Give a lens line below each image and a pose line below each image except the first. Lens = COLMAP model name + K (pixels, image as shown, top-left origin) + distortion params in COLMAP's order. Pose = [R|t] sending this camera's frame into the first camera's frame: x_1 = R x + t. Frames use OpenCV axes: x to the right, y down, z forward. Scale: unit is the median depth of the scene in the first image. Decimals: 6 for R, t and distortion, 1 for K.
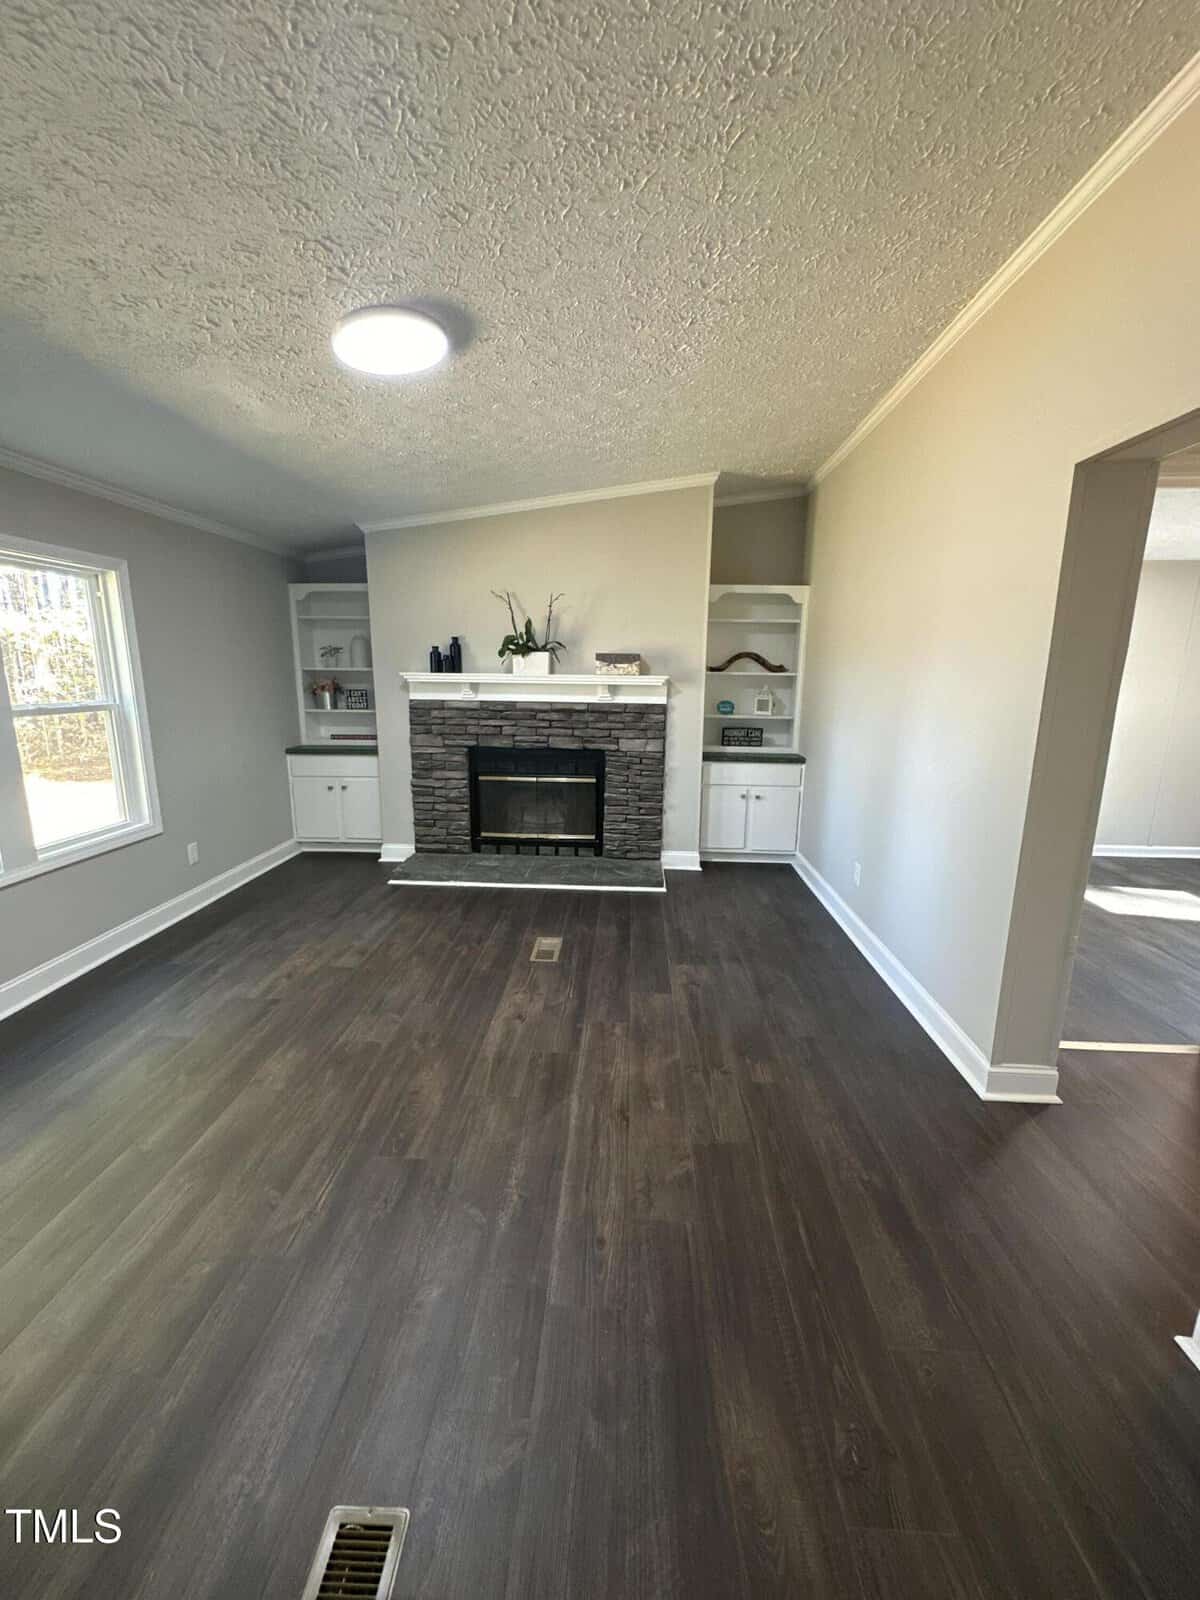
lens RADIAL K [[635.8, 0, 602.1], [0, 635.8, 802.5], [0, 0, 1]] dist [-0.003580, -0.000046]
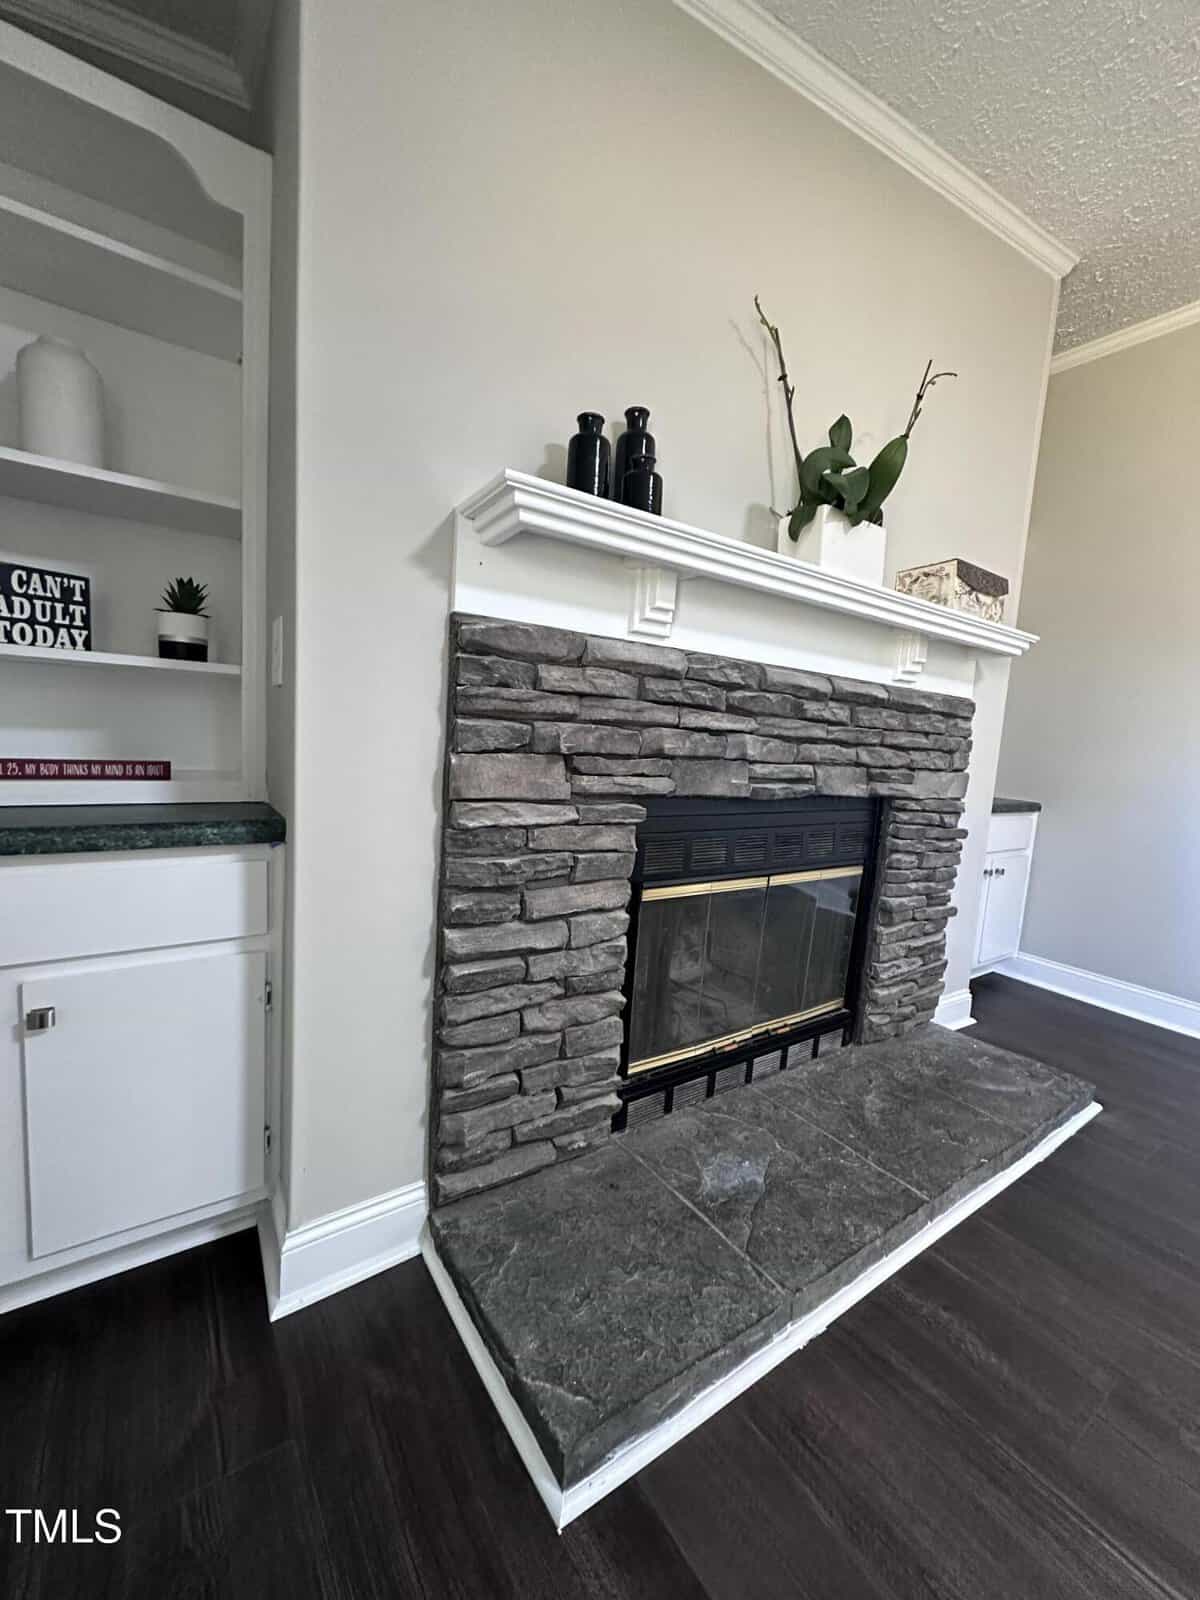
lens RADIAL K [[635.8, 0, 606.2], [0, 635.8, 798.7], [0, 0, 1]] dist [-0.003580, -0.000046]
pose [[0.790880, -0.025764, 0.611428, -0.406378], [0.068998, 0.996497, -0.047258, -0.074230], [-0.608069, 0.079563, 0.789888, 0.773482]]
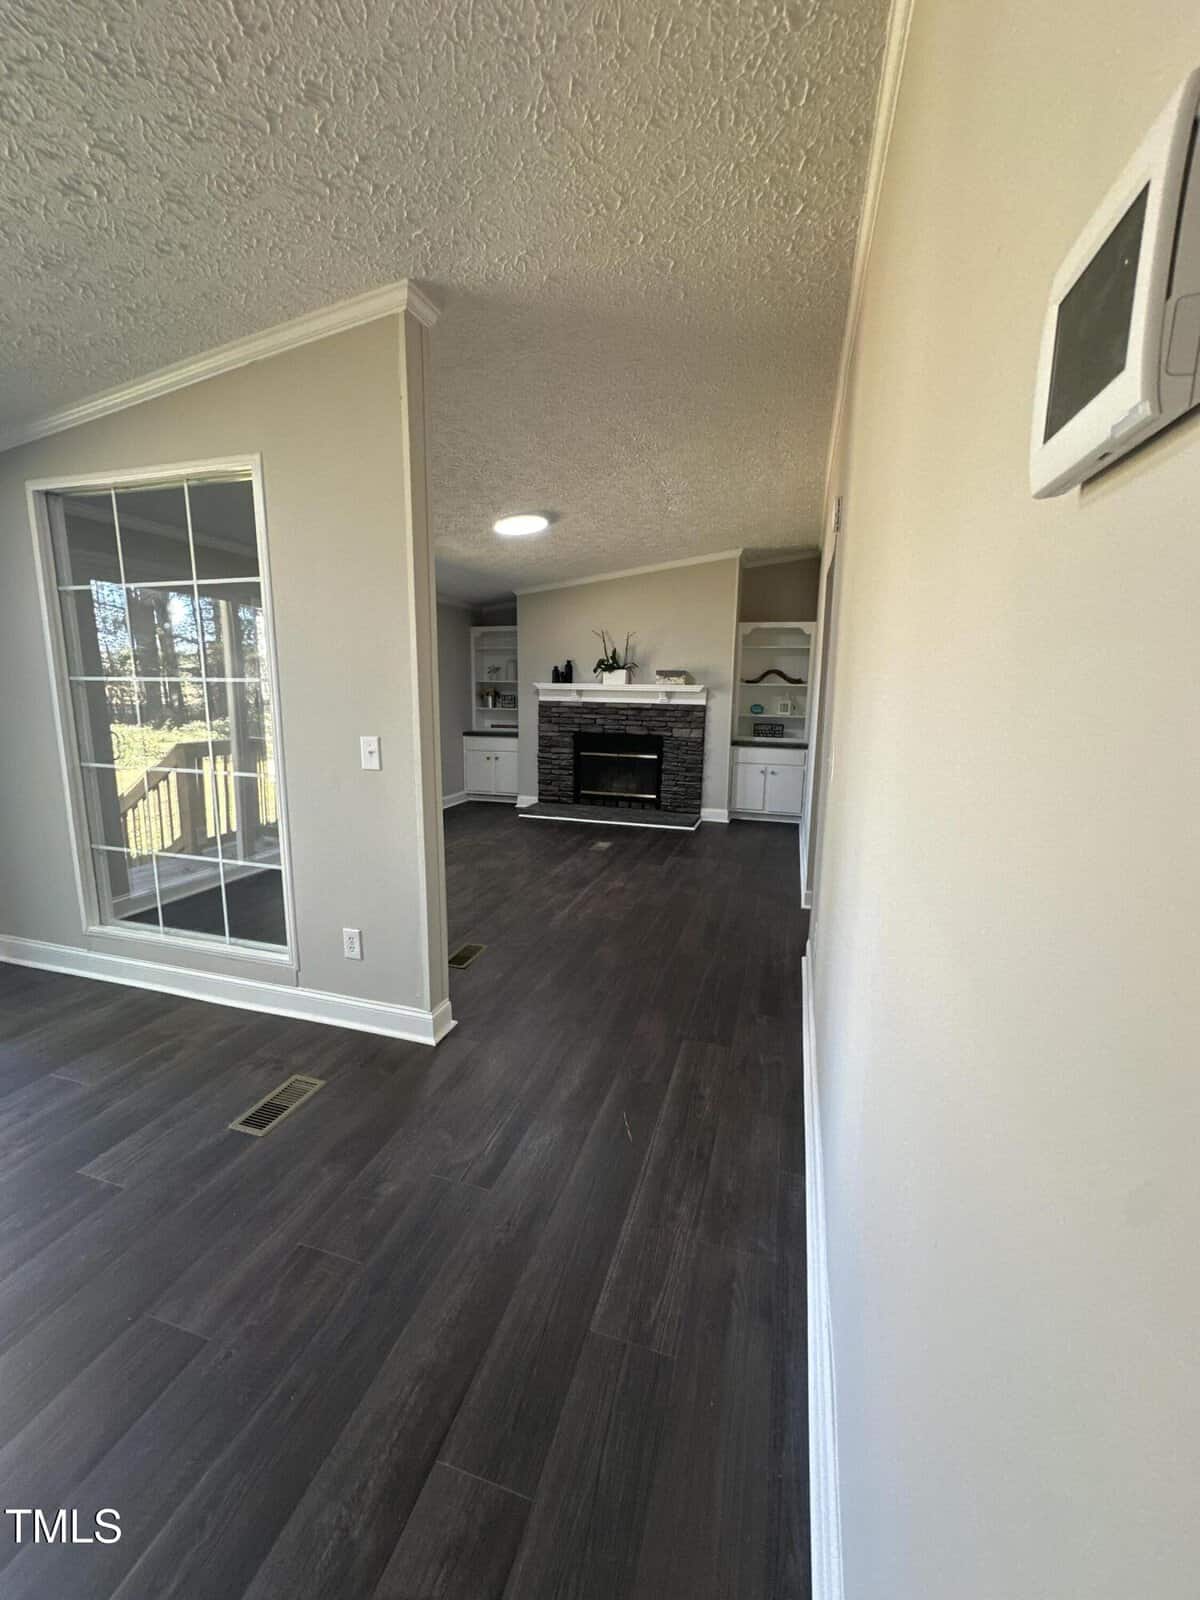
lens RADIAL K [[635.8, 0, 605.9], [0, 635.8, 804.6], [0, 0, 1]] dist [-0.003580, -0.000046]
pose [[0.971816, 0.045641, -0.231278, 0.220804], [-0.051784, 0.998447, -0.020555, 0.111915], [0.229981, 0.031952, 0.972671, -0.449583]]
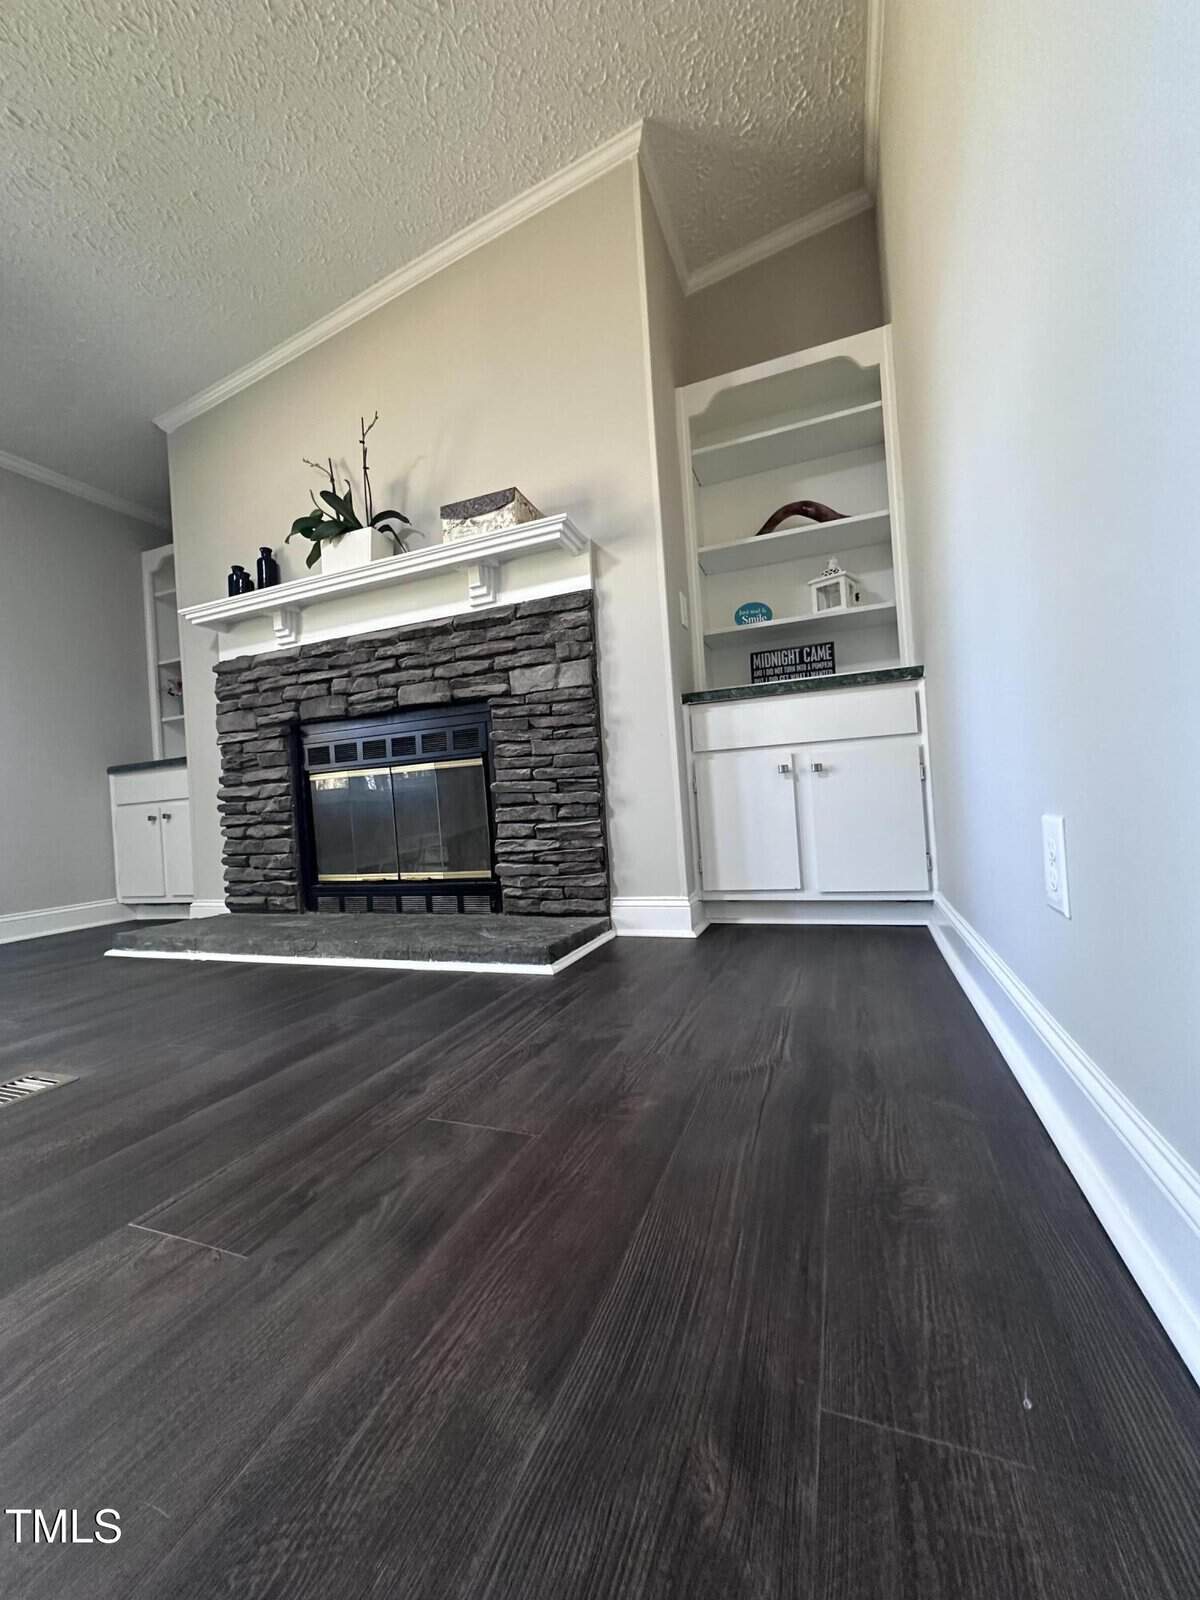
lens RADIAL K [[635.8, 0, 605.4], [0, 635.8, 795.2], [0, 0, 1]] dist [-0.003580, -0.000046]
pose [[0.946901, -0.077385, -0.312073, 0.247852], [0.010345, 0.977434, -0.210986, 0.104790], [0.321358, 0.196554, 0.926334, 0.560796]]
